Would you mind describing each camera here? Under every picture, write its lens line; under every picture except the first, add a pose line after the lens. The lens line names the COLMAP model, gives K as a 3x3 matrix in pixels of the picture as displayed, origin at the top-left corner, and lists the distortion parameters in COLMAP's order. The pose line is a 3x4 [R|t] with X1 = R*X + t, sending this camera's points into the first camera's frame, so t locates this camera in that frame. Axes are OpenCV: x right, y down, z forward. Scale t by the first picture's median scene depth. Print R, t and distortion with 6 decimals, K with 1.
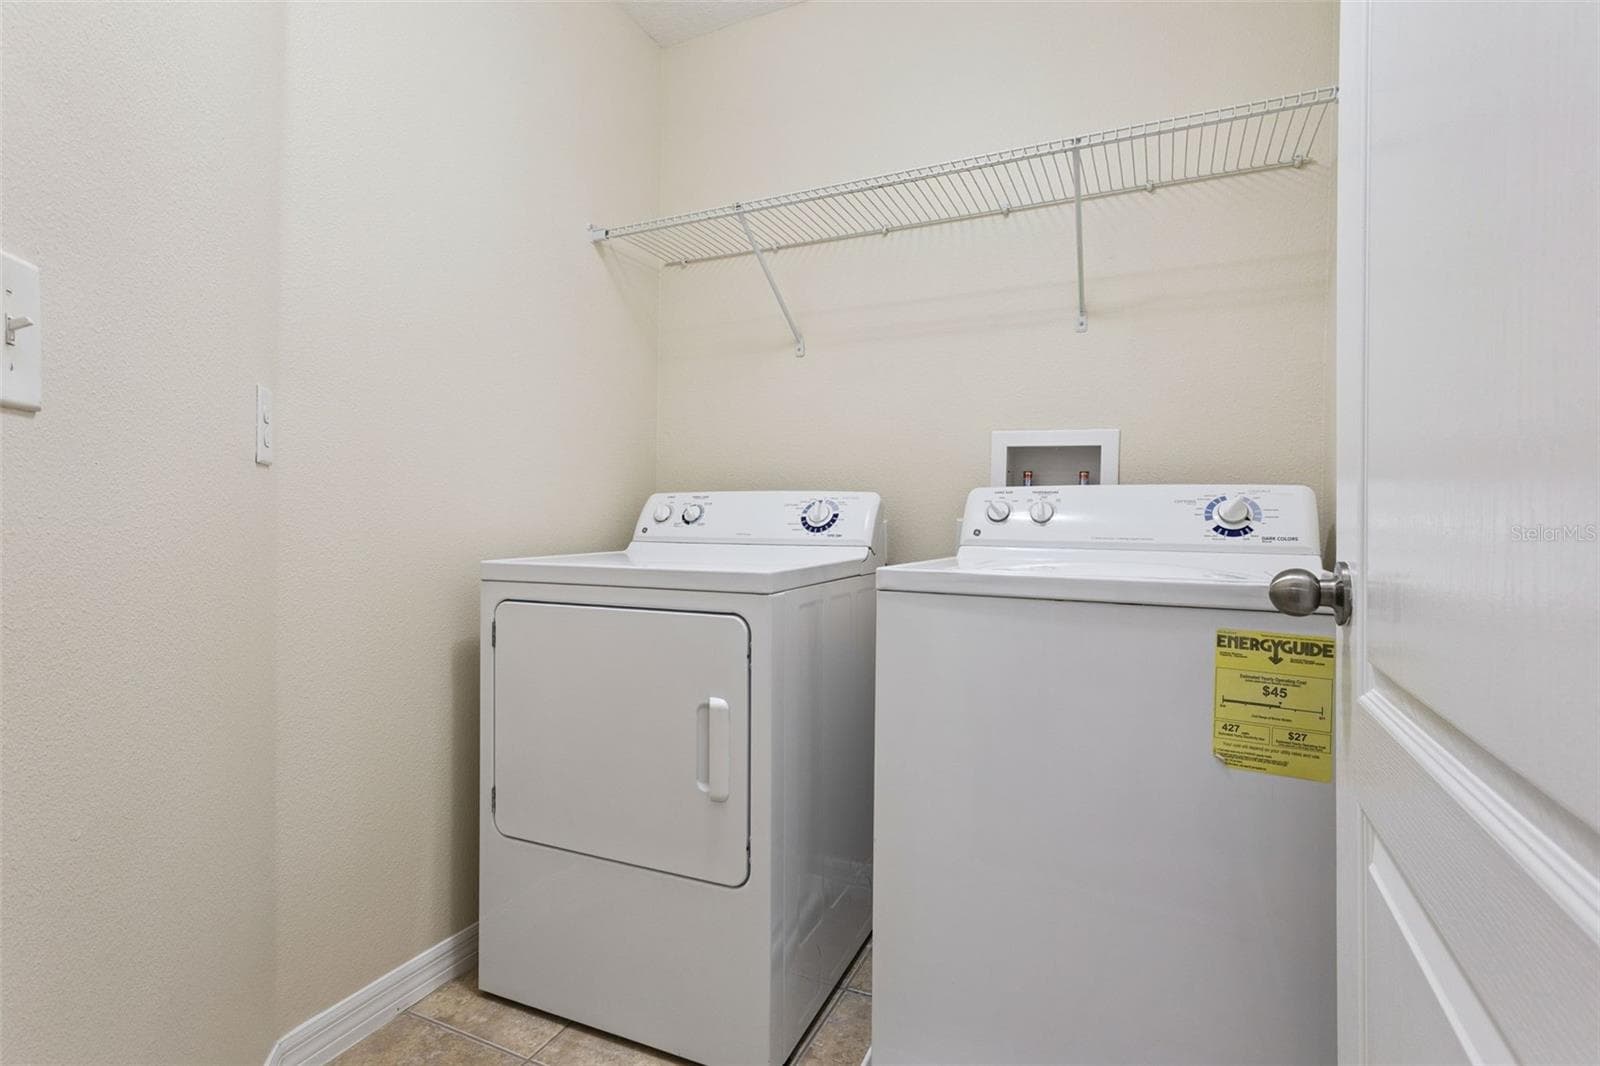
lens RADIAL K [[770.3, 0, 802.3], [0, 770.3, 518.2], [0, 0, 1]] dist [0.002200, 0.000202]
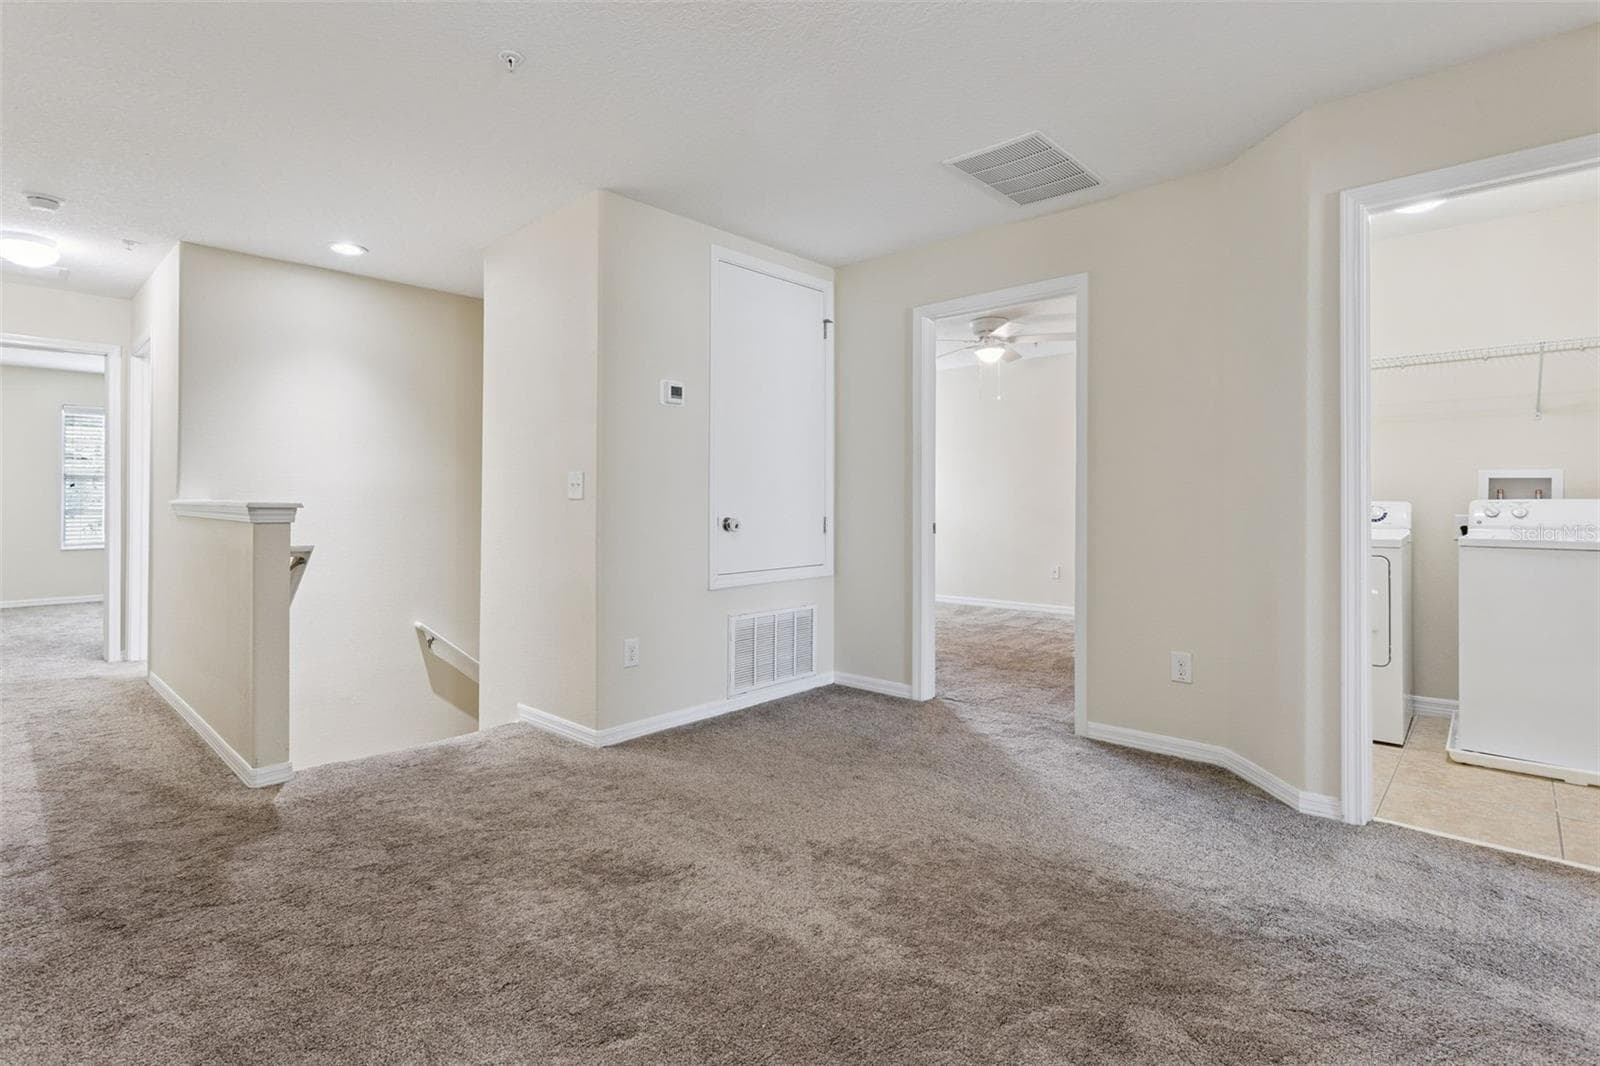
lens RADIAL K [[750.7, 0, 795.3], [0, 750.7, 525.1], [0, 0, 1]] dist [-0.012934, 0.000159]
pose [[0.957664, 0.001950, -0.287883, -0.937599], [0.002737, 0.999870, 0.015877, -0.010333], [0.287877, -0.015992, 0.957534, -1.410205]]
